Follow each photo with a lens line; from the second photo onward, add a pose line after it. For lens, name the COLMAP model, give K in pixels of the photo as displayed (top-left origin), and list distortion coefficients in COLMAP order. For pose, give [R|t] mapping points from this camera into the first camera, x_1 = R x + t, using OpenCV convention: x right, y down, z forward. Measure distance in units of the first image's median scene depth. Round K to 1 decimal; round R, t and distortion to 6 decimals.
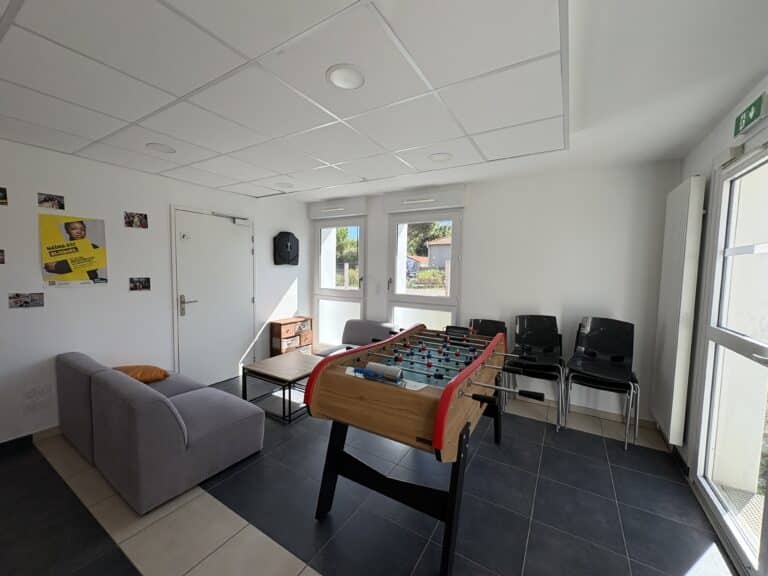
lens RADIAL K [[304.9, 0, 384.1], [0, 304.9, 286.1], [0, 0, 1]] dist [0.002415, 0.000074]
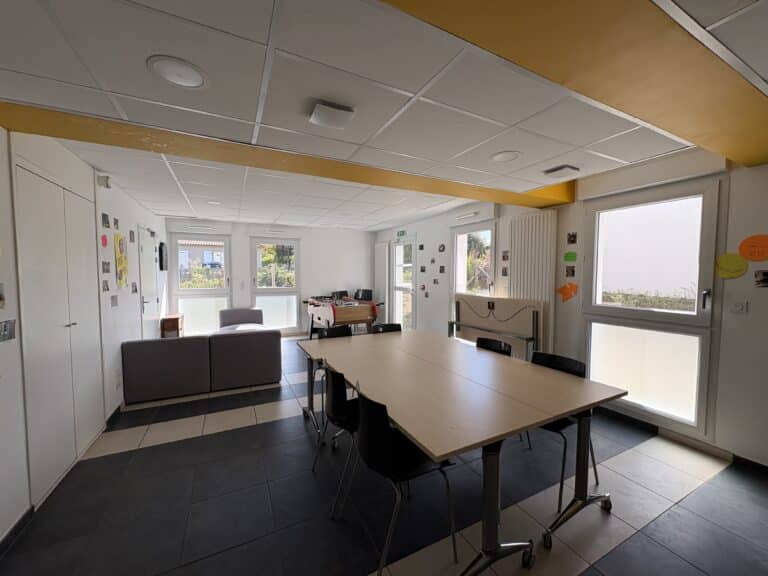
lens RADIAL K [[304.9, 0, 383.4], [0, 304.9, 287.0], [0, 0, 1]] dist [0.002415, 0.000074]
pose [[0.526225, -0.056047, 0.848496, -0.903729], [0.064548, 0.997579, 0.025862, 0.019327], [-0.847892, 0.041160, 0.528569, -0.344639]]
